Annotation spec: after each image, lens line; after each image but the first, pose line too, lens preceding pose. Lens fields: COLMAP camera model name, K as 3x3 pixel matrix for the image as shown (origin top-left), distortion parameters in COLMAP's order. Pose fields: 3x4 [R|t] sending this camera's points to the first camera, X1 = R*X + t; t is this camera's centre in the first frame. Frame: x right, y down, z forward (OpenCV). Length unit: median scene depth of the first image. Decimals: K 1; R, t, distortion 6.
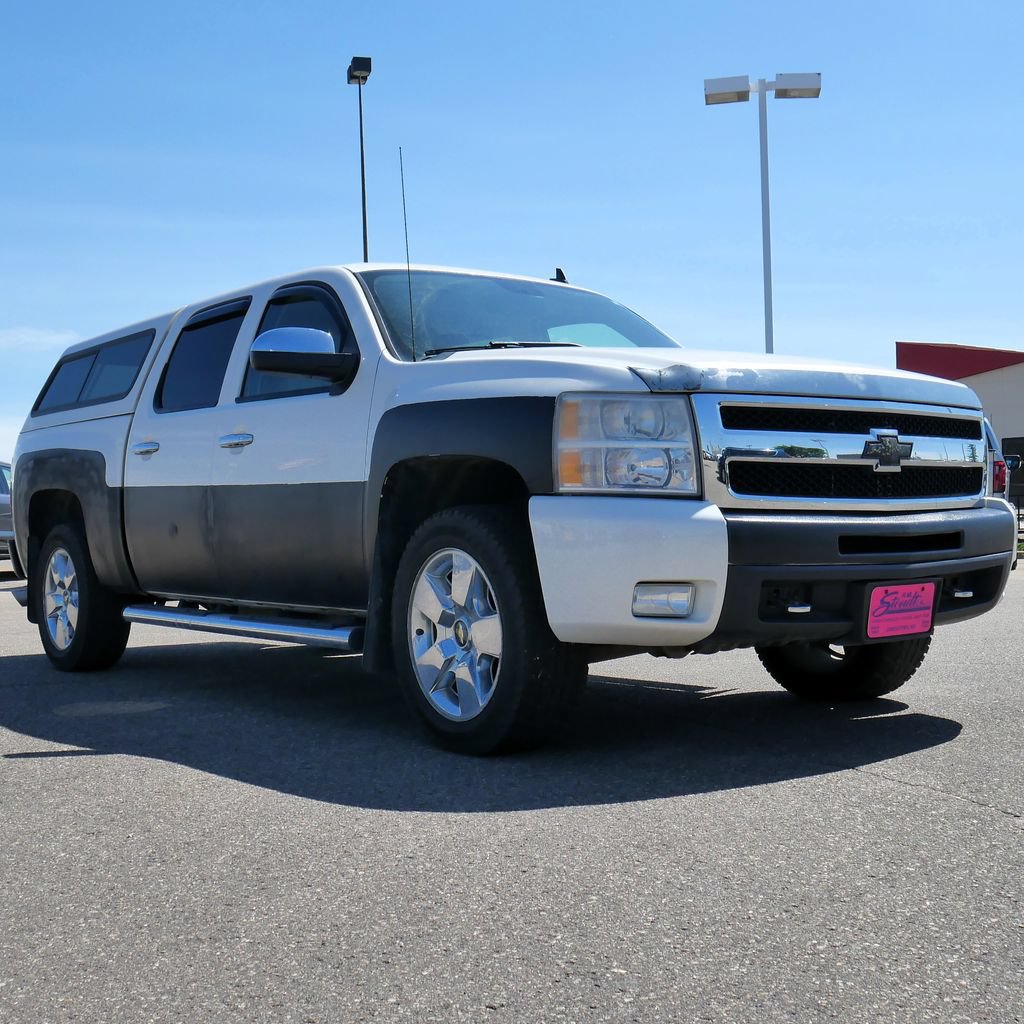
lens RADIAL K [[1248.4, 0, 452.3], [0, 1248.4, 513.1], [0, 0, 1]] dist [0.003605, 0.003818]
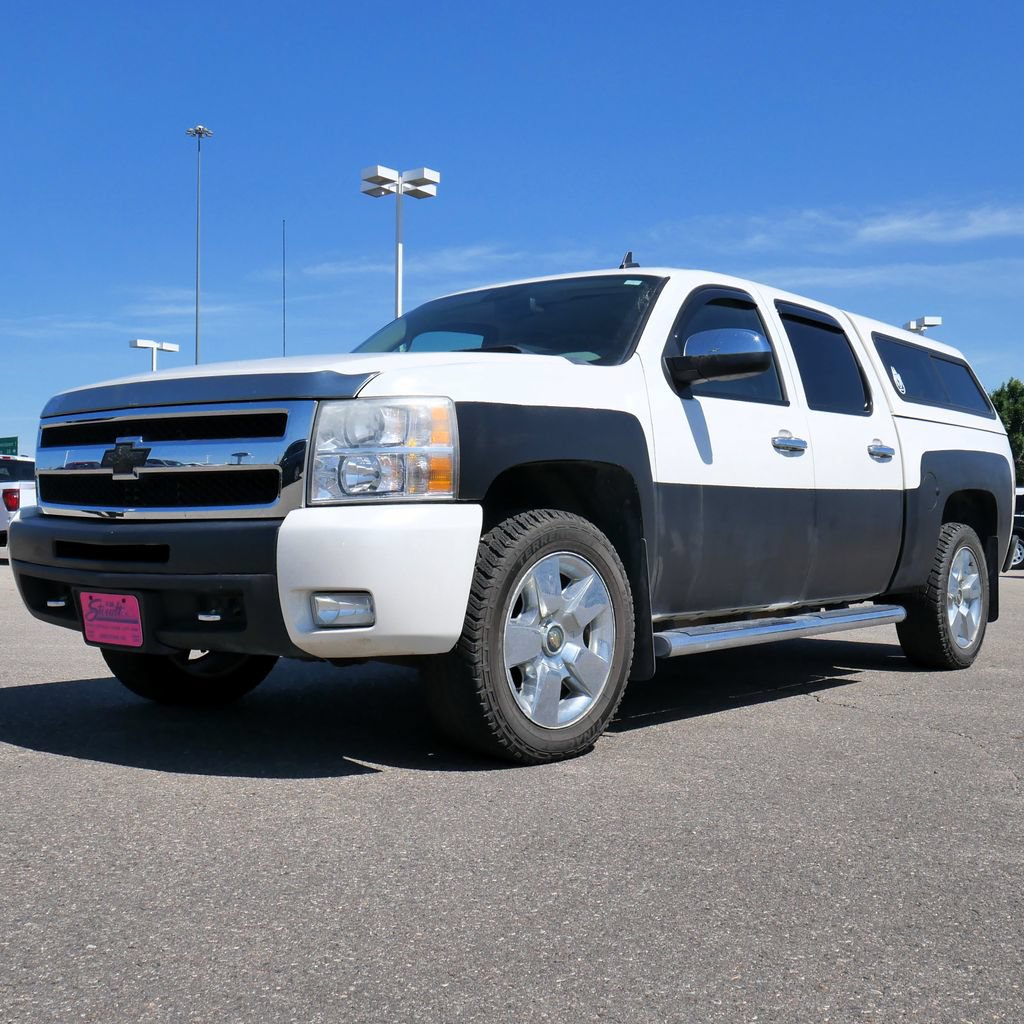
lens RADIAL K [[1248.4, 0, 452.3], [0, 1248.4, 513.1], [0, 0, 1]] dist [0.003605, 0.003818]
pose [[0.236125, 0.017831, -0.971559, 1.376899], [-0.009271, 0.999827, 0.016096, -0.025136], [0.971678, 0.005206, 0.236249, 1.018942]]
